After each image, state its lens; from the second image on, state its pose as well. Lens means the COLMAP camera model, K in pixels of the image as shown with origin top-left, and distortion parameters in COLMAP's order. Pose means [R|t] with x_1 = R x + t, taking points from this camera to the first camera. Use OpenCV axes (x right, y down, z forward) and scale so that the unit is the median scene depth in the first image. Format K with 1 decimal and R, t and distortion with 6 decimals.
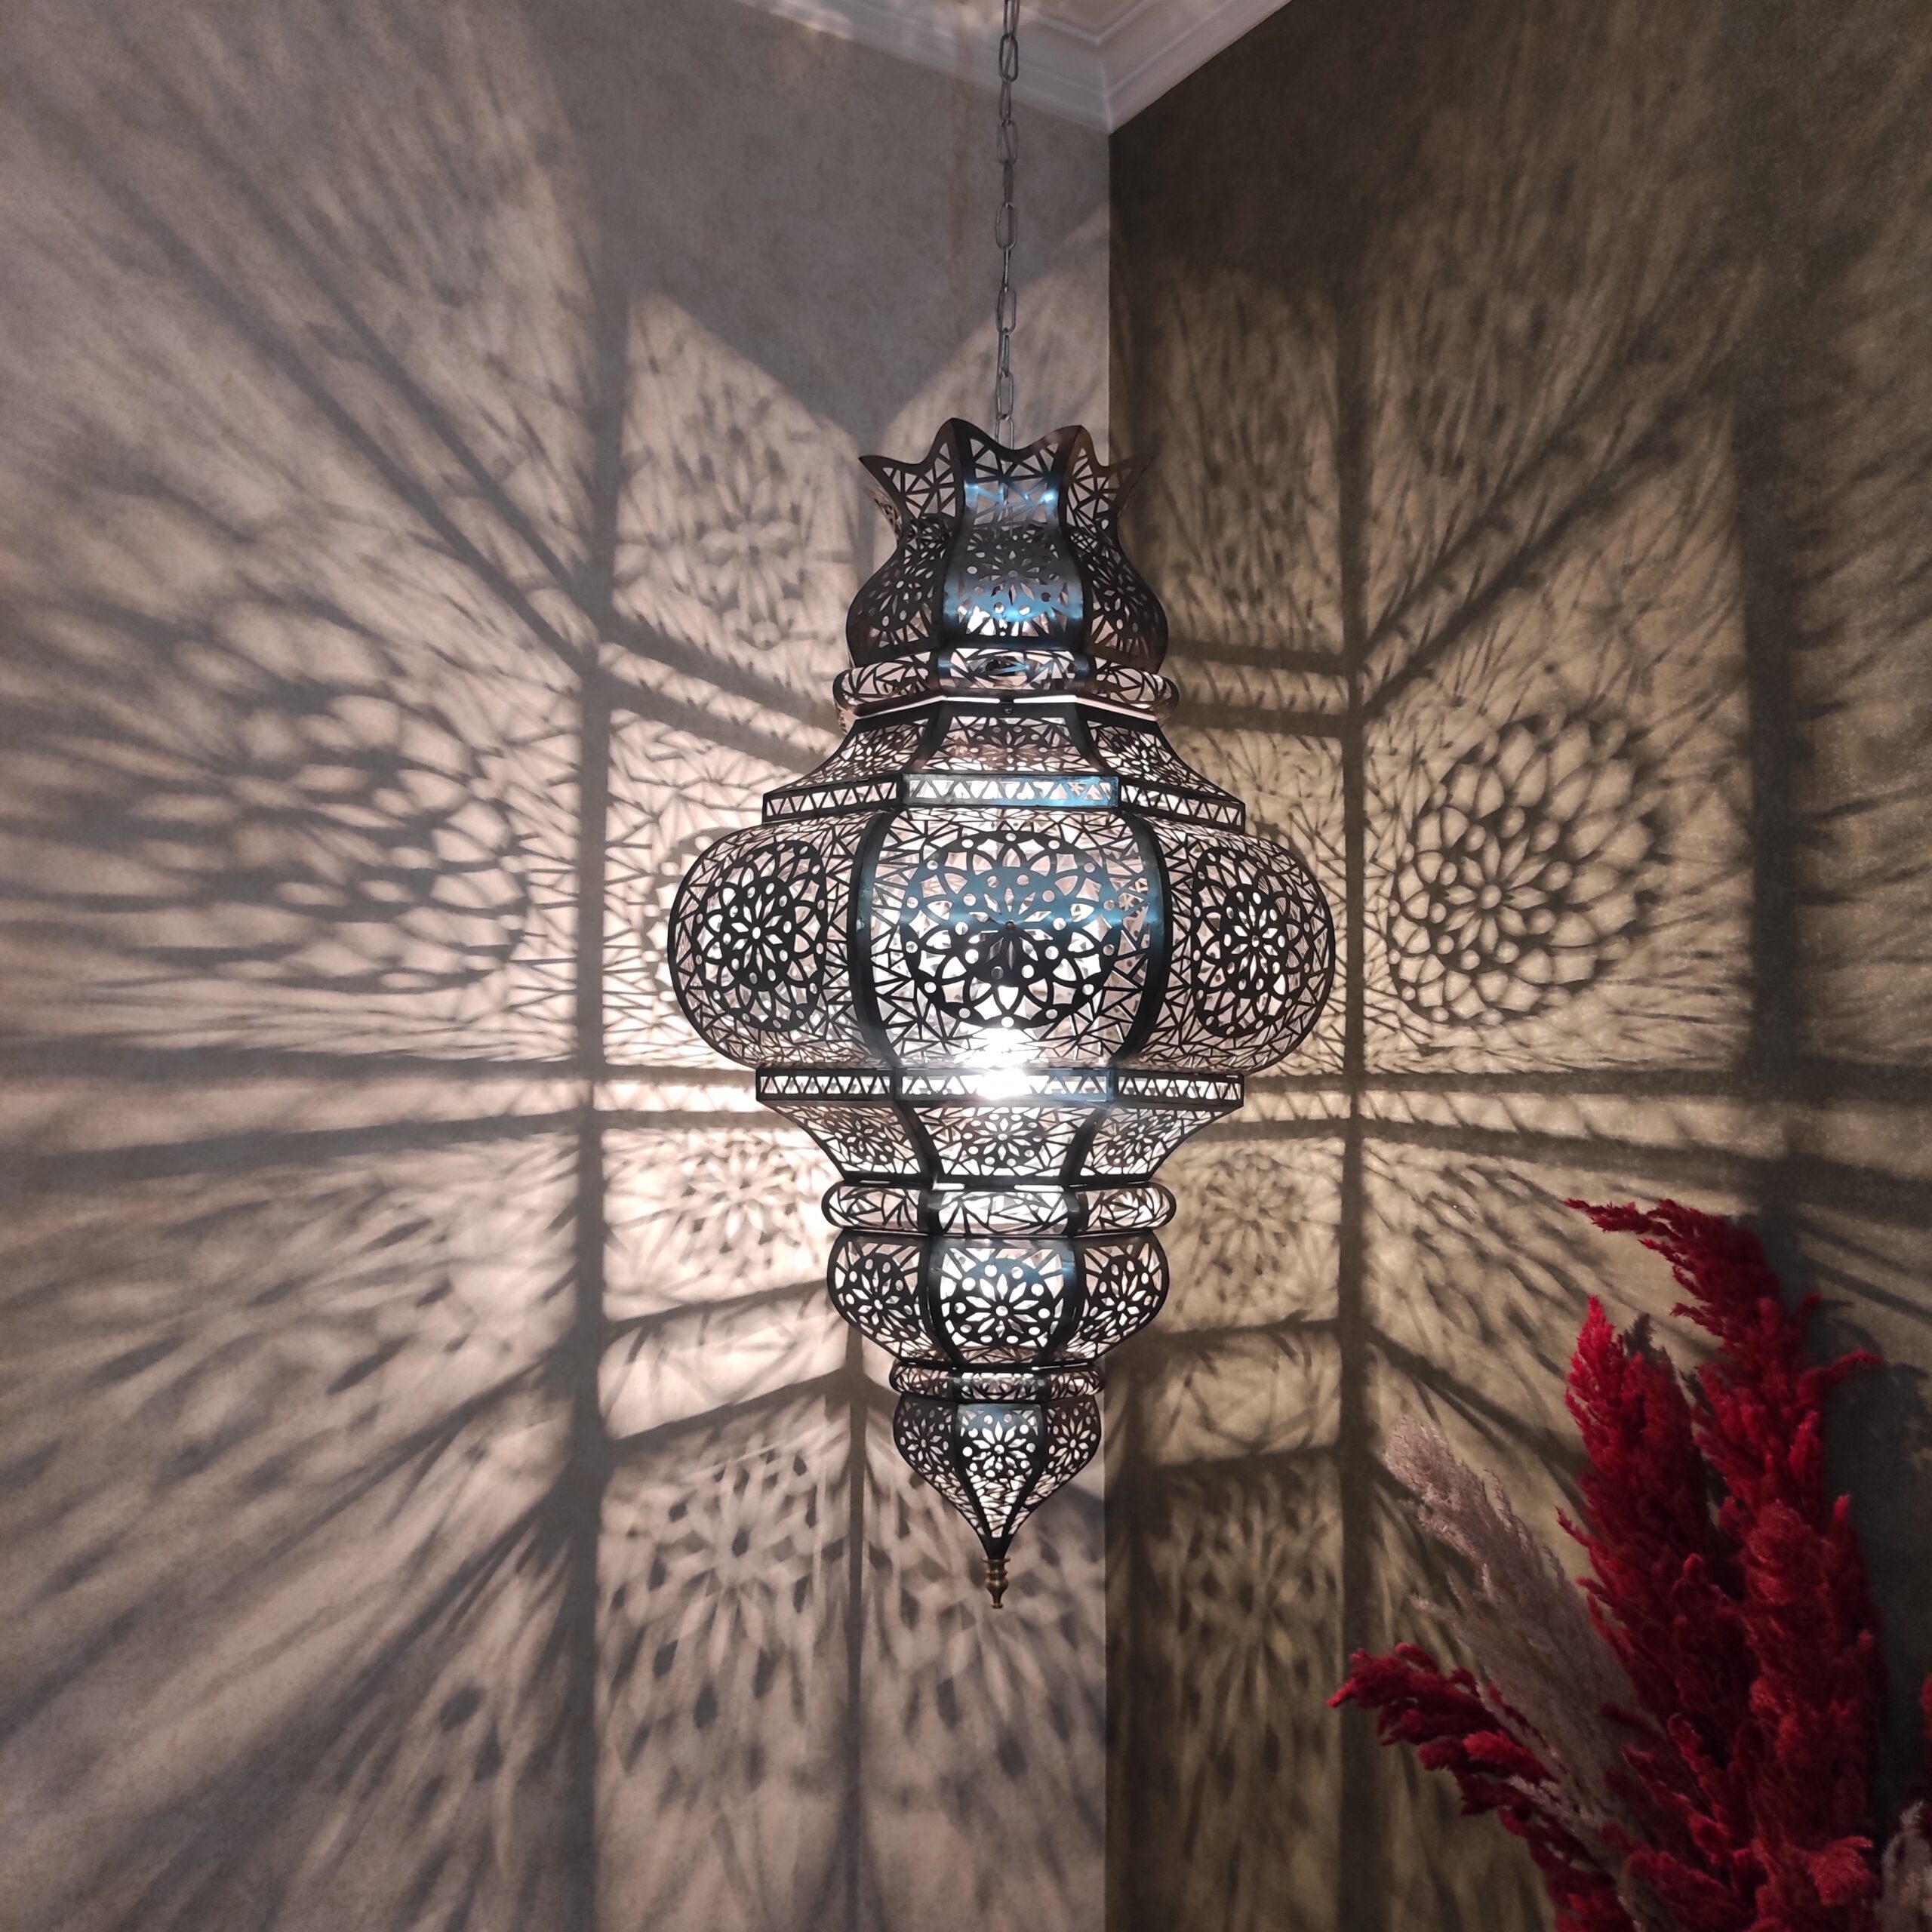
lens RADIAL K [[1904.6, 0, 966.0], [0, 1904.6, 966.0], [0, 0, 1]] dist [0.034869, -0.019252]
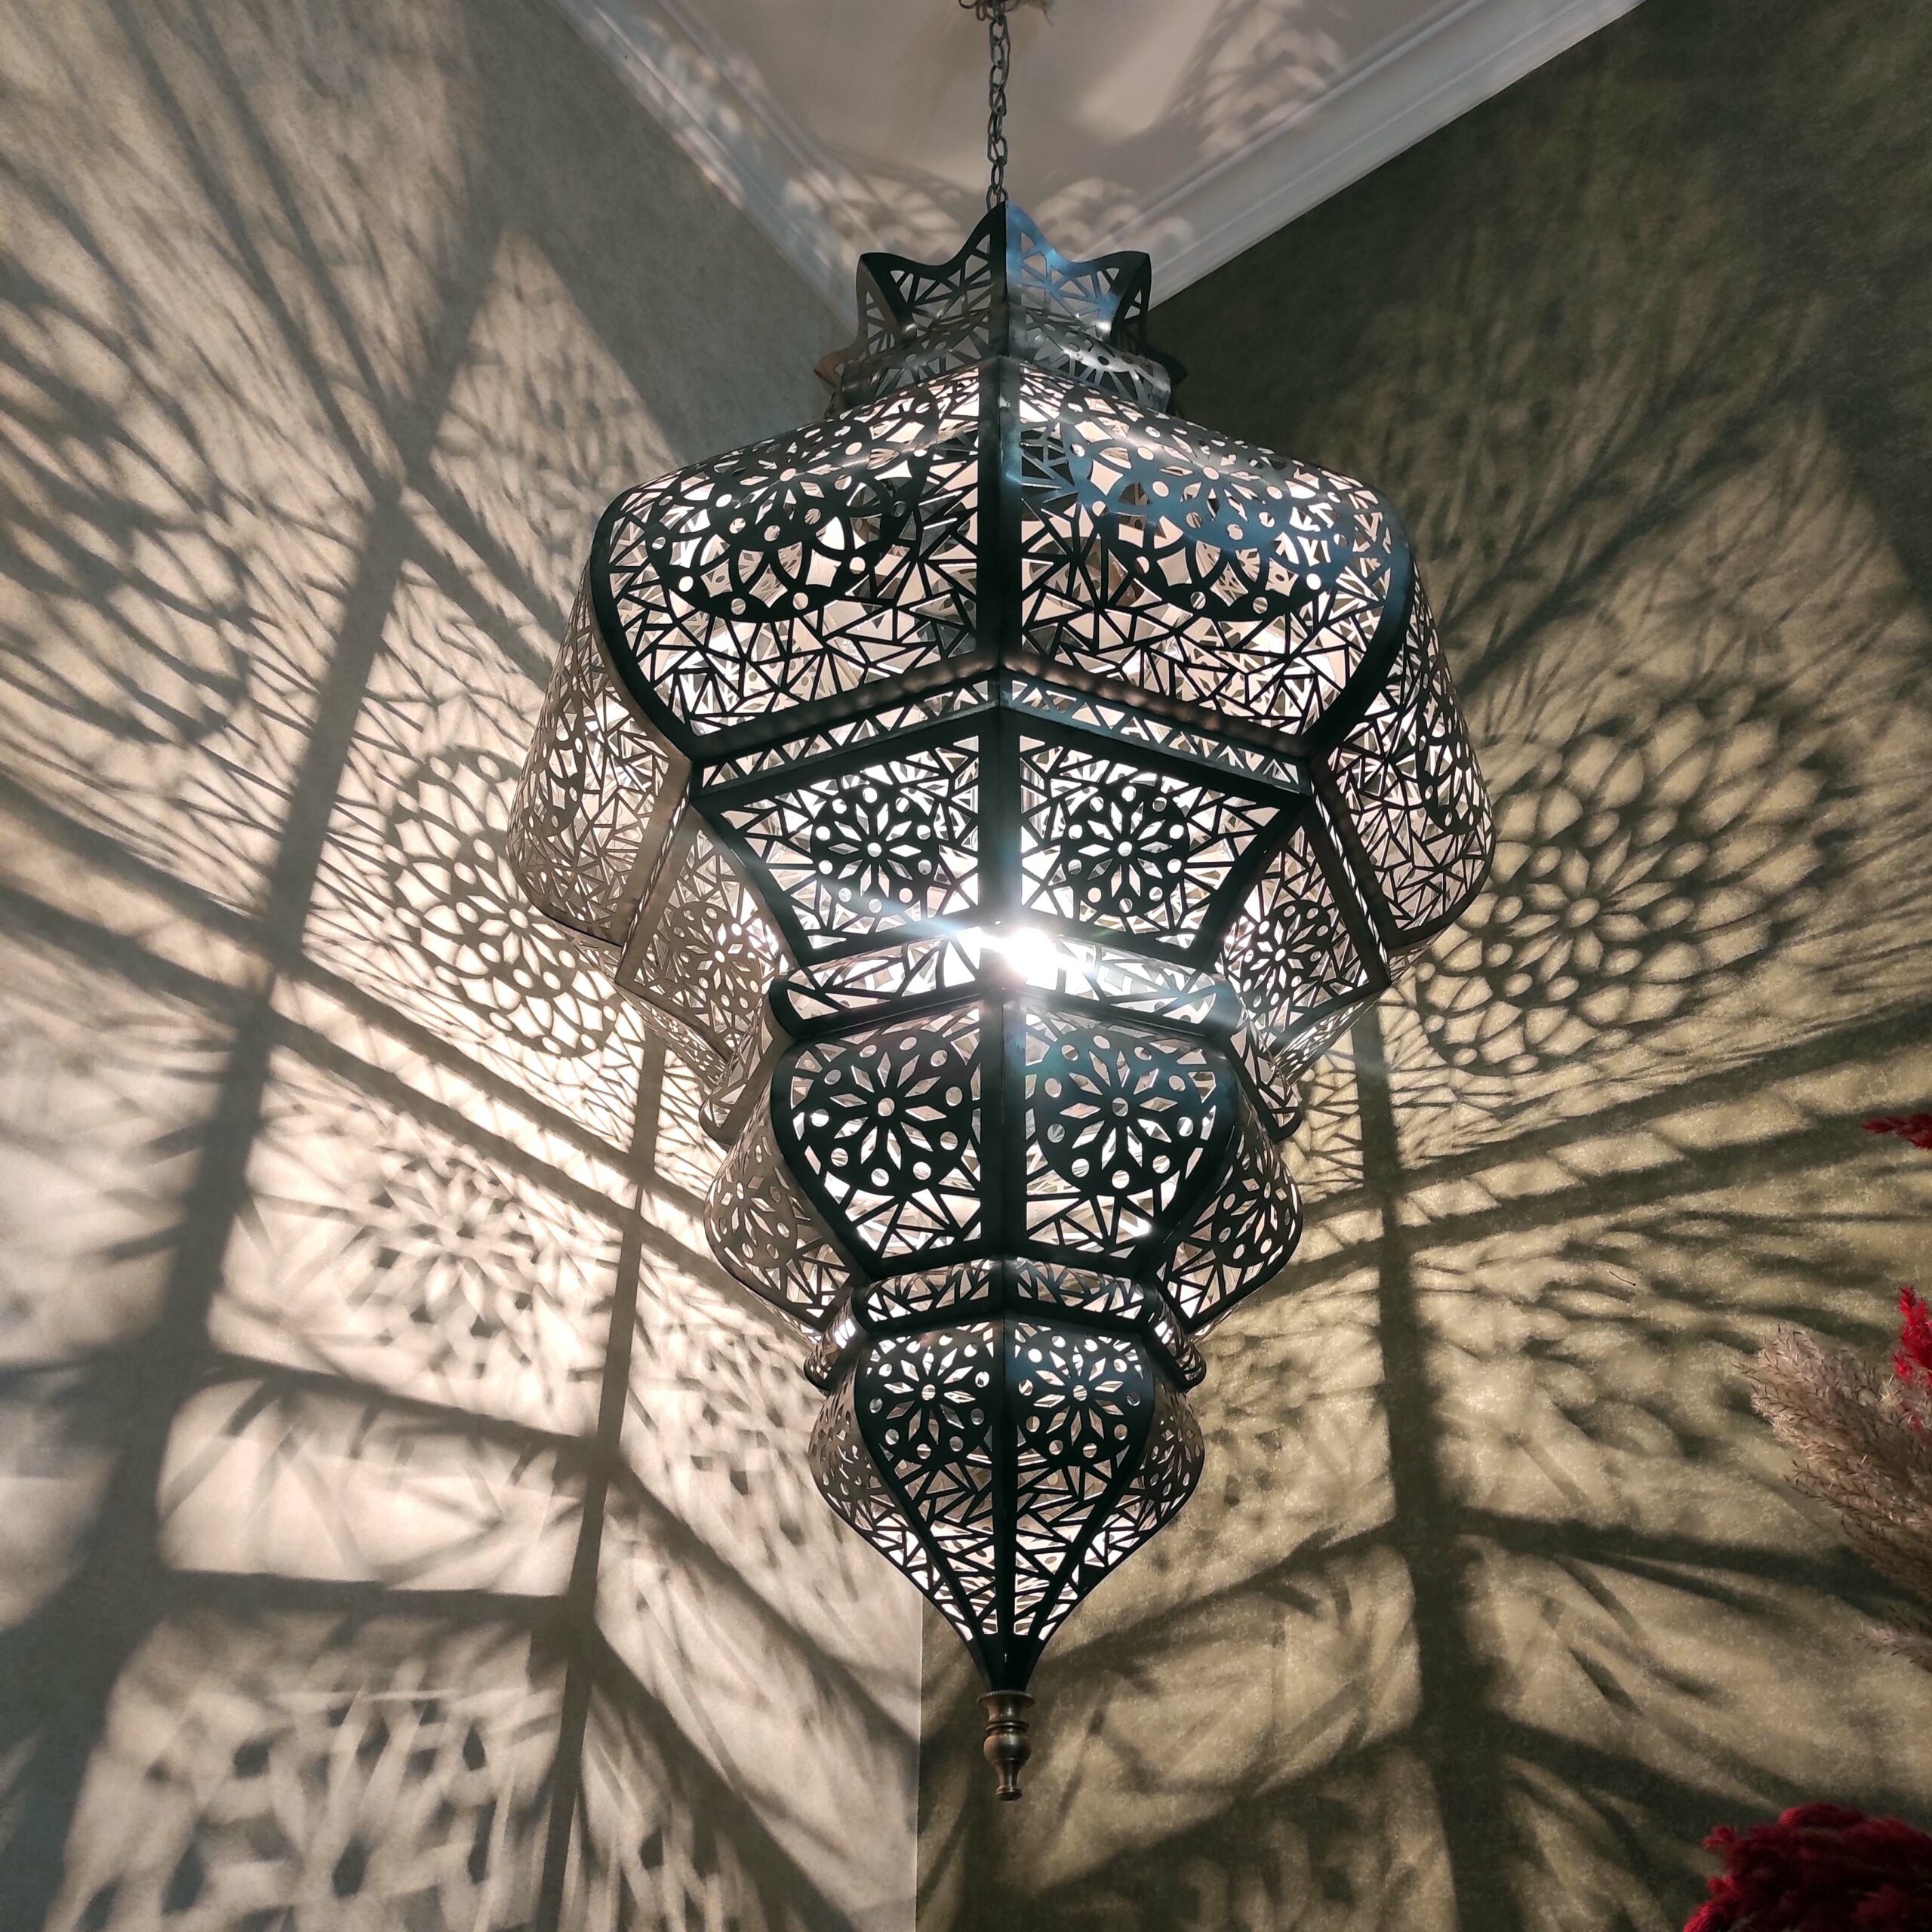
lens RADIAL K [[1904.6, 0, 966.0], [0, 1904.6, 966.0], [0, 0, 1]] dist [0.034869, -0.019252]
pose [[0.936081, 0.209593, 0.282531, -0.166635], [-0.028089, 0.845102, -0.533867, 0.384525], [-0.350662, 0.491807, 0.796971, 0.454337]]
